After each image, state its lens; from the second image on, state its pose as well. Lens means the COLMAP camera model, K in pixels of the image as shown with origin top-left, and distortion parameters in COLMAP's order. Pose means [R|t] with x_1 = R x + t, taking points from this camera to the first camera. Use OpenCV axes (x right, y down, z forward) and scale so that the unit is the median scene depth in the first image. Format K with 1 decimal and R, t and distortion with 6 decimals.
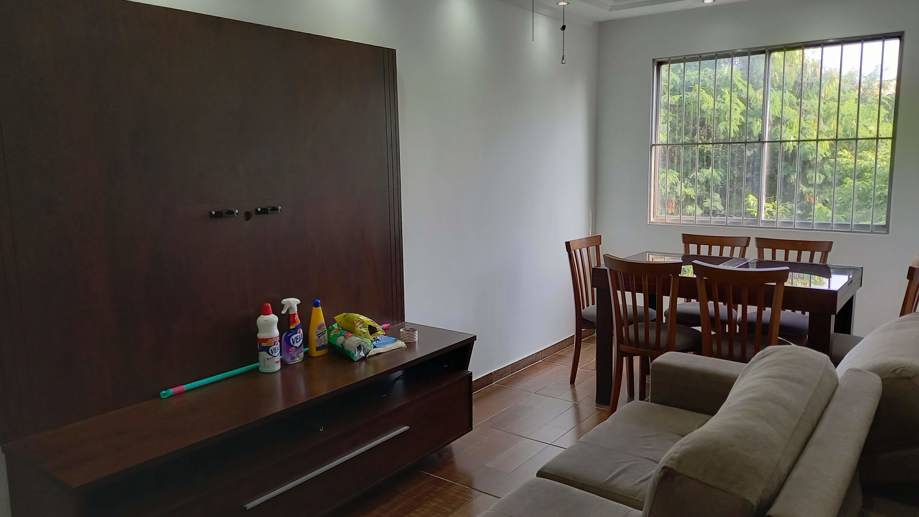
lens RADIAL K [[662.3, 0, 459.5], [0, 662.3, 258.5], [0, 0, 1]] dist [0.049574, 0.000415]
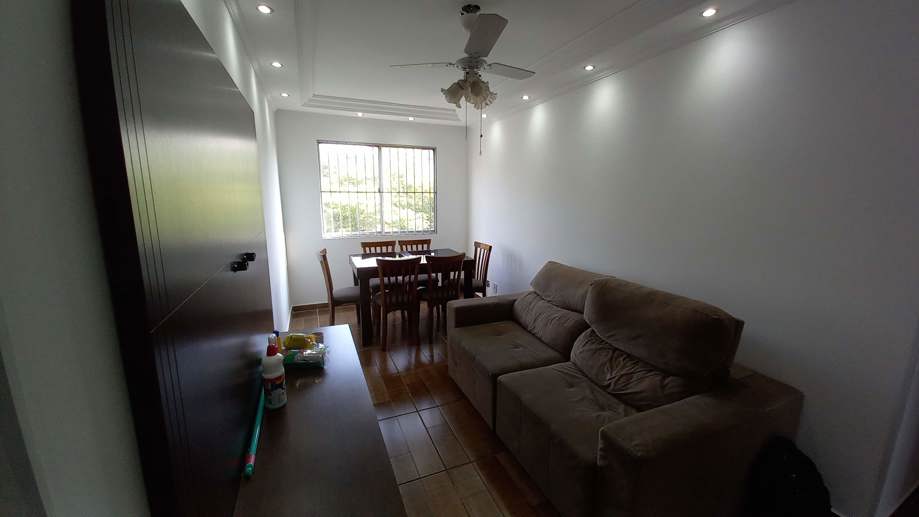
lens RADIAL K [[360.7, 0, 472.1], [0, 360.7, 254.9], [0, 0, 1]] dist [0.023413, -0.016646]
pose [[0.479377, -0.121220, 0.869197, -0.383298], [0.119536, 0.990203, 0.072170, -0.041090], [-0.869430, 0.069304, 0.489171, 0.294810]]
